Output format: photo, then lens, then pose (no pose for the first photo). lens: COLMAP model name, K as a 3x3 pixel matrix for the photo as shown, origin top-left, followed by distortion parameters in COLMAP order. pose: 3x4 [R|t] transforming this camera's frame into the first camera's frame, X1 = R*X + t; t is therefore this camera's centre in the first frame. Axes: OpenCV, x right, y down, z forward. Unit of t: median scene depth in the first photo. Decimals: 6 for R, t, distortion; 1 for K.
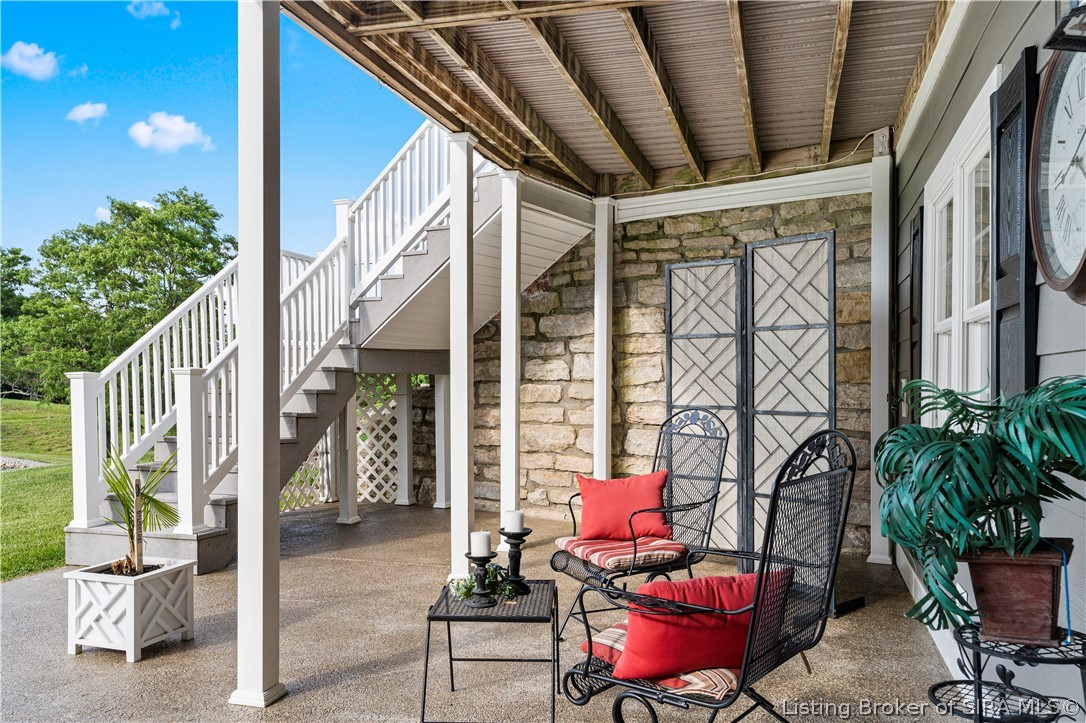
lens RADIAL K [[820.8, 0, 541.8], [0, 820.8, 391.0], [0, 0, 1]] dist [0.002776, 0.000232]
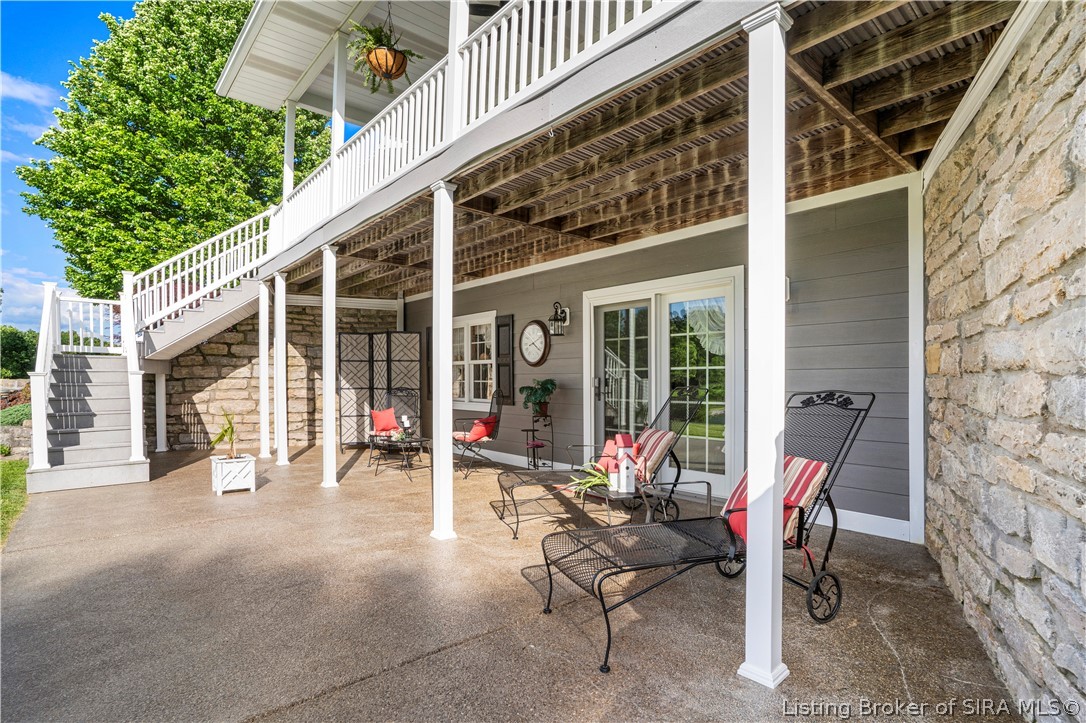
lens RADIAL K [[526.2, 0, 563.7], [0, 526.2, 357.4], [0, 0, 1]] dist [-0.054152, 0.036288]
pose [[0.491950, 0.035418, 0.869903, -0.739250], [0.009809, 0.998883, -0.046217, 0.003709], [-0.870568, 0.031269, 0.491053, -0.312672]]
